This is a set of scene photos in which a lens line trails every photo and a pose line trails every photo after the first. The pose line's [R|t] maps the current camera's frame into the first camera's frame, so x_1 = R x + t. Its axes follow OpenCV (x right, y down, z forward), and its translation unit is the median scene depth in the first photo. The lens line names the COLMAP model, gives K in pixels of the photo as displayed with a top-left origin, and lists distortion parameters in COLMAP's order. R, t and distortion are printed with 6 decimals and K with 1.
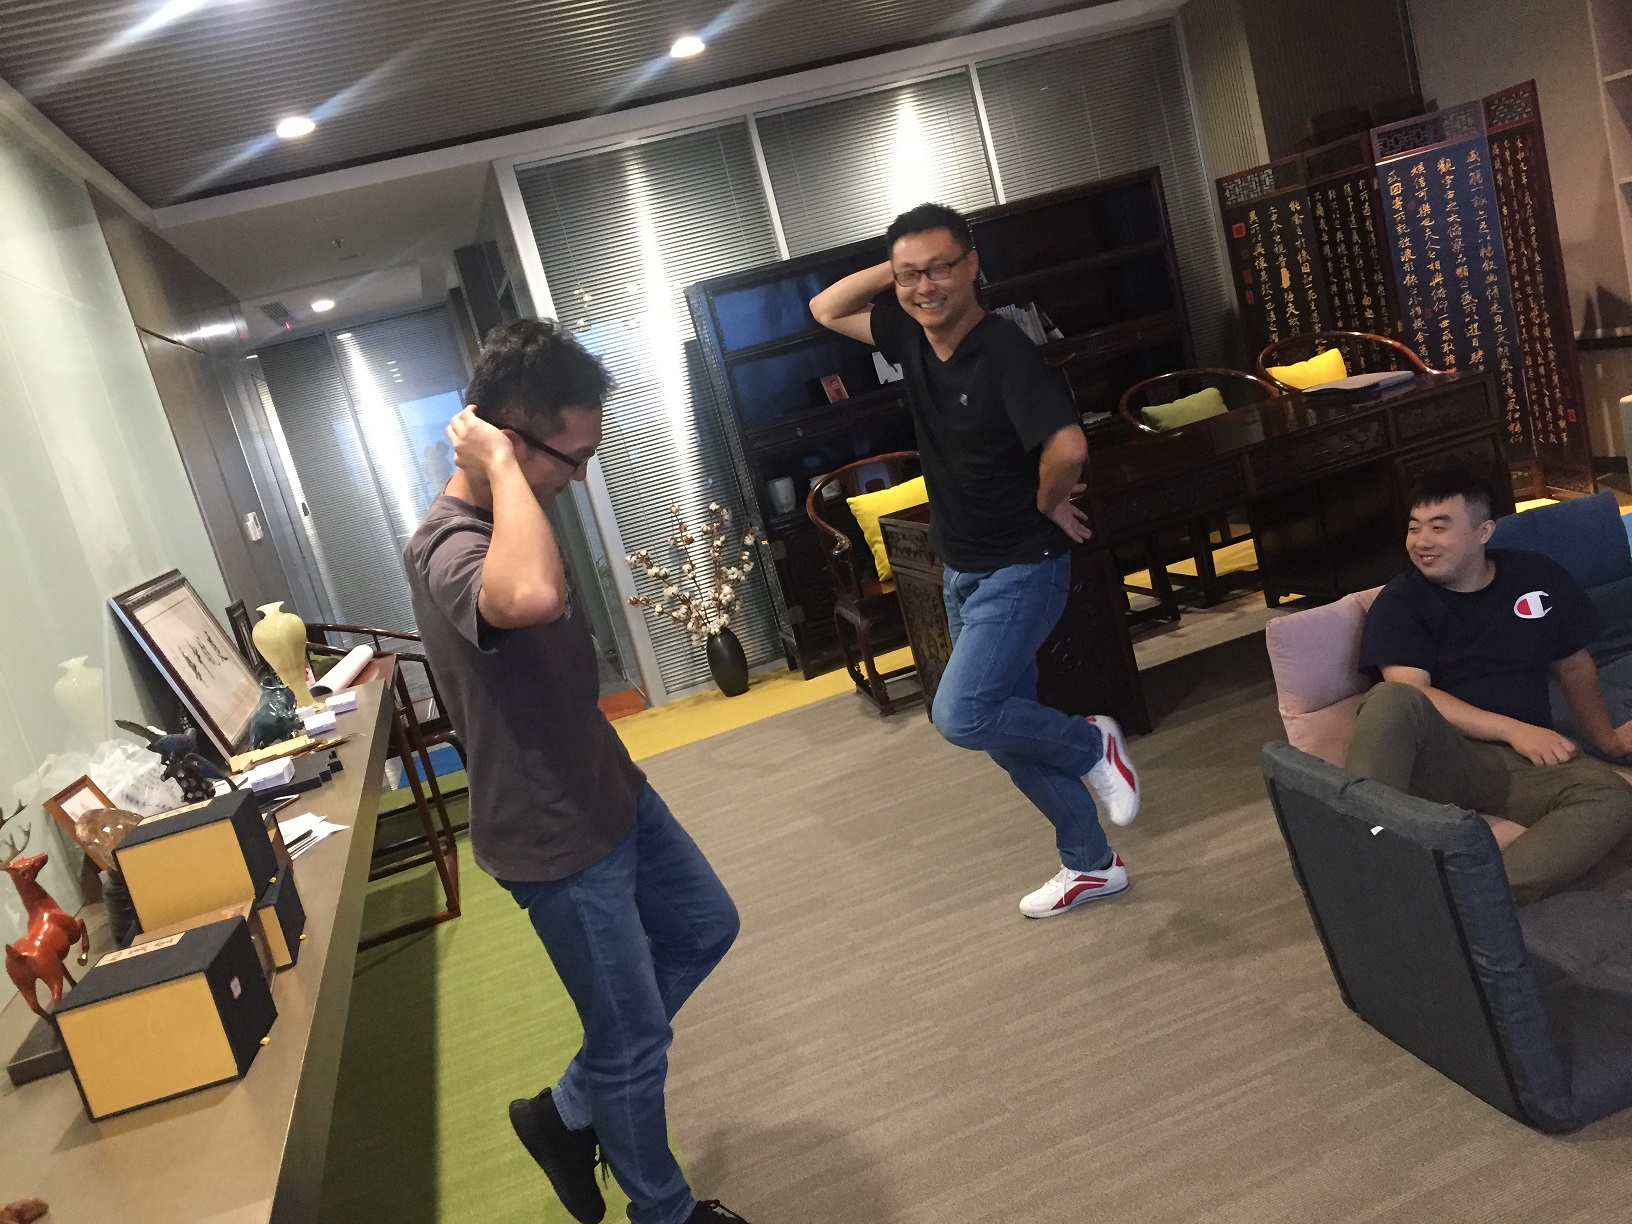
lens RADIAL K [[1360.0, 0, 815.2], [0, 1360.0, 612.9], [0, 0, 1]] dist [-0.001915, 0.000398]
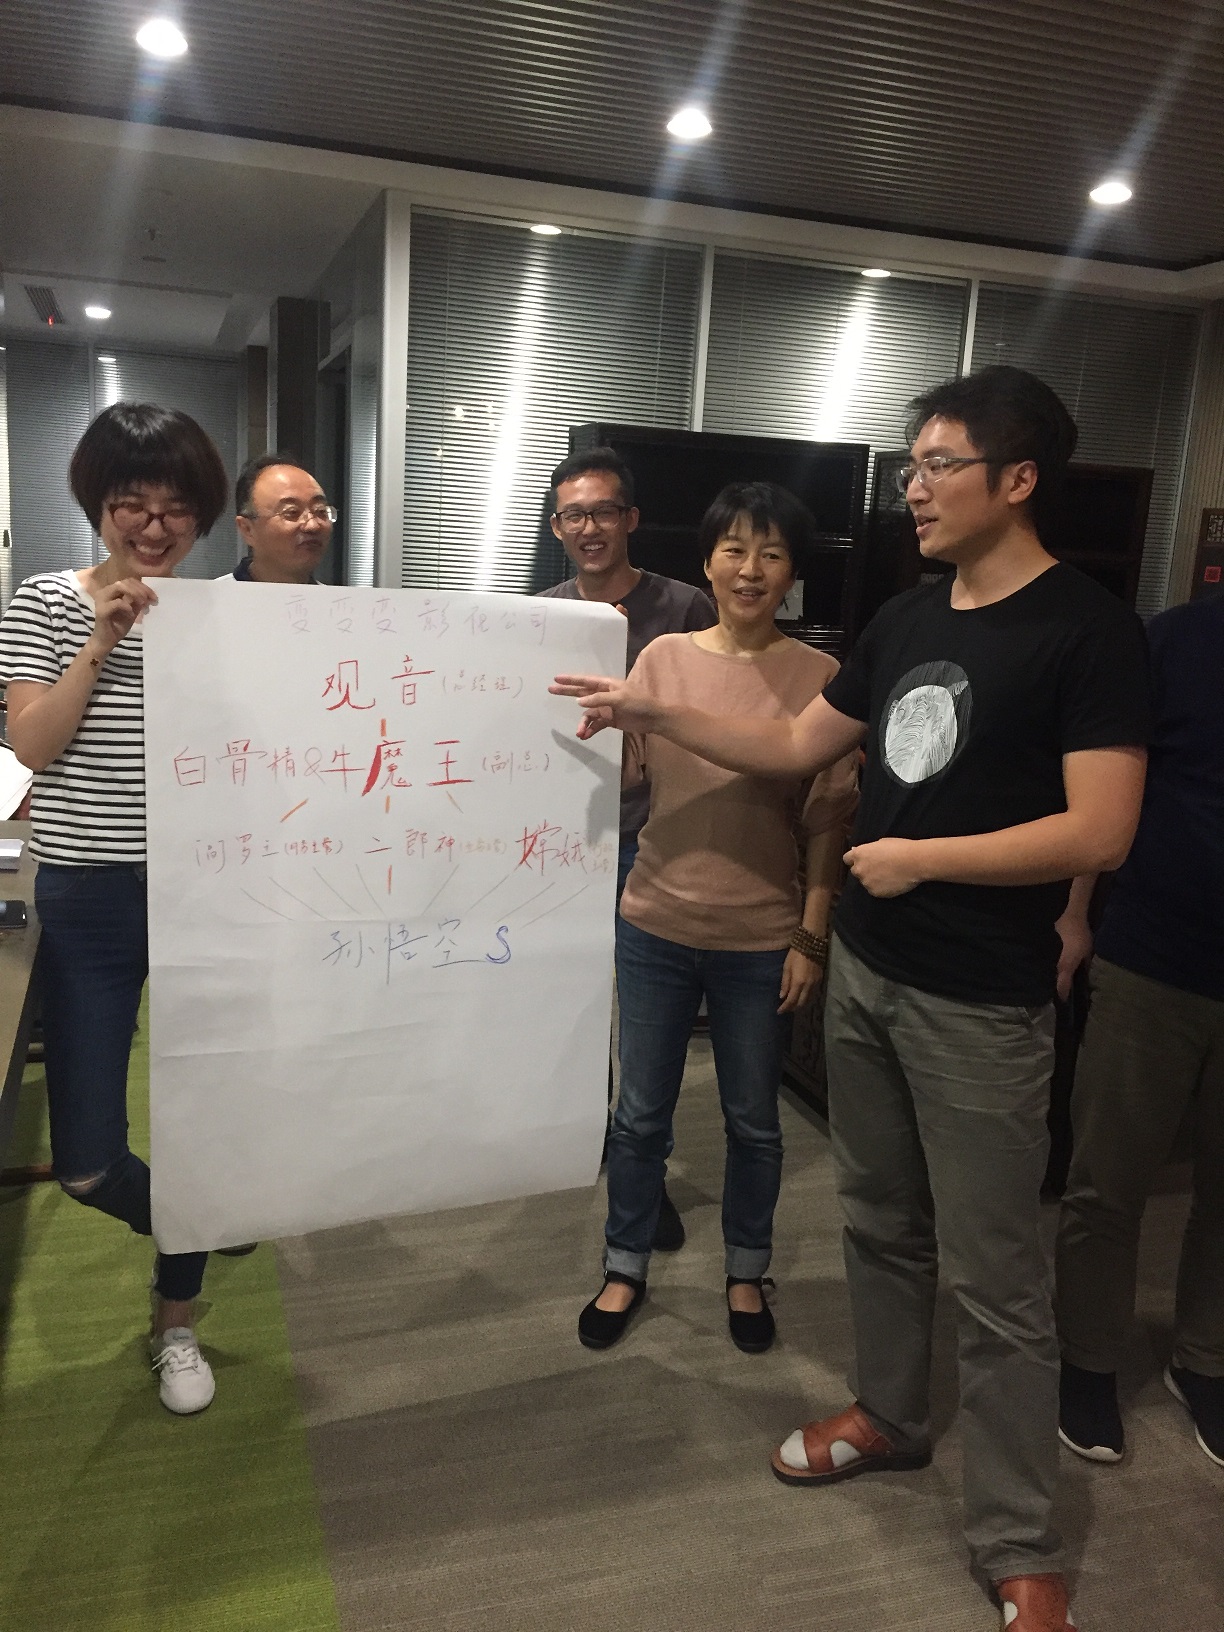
lens RADIAL K [[1360.0, 0, 607.9], [0, 1360.0, 825.1], [0, 0, 1]] dist [-0.001915, 0.000398]
pose [[0.950688, 0.293336, 0.100730, -0.092855], [-0.294126, 0.955739, -0.007250, -0.018577], [-0.098398, -0.022735, 0.994887, 0.217807]]
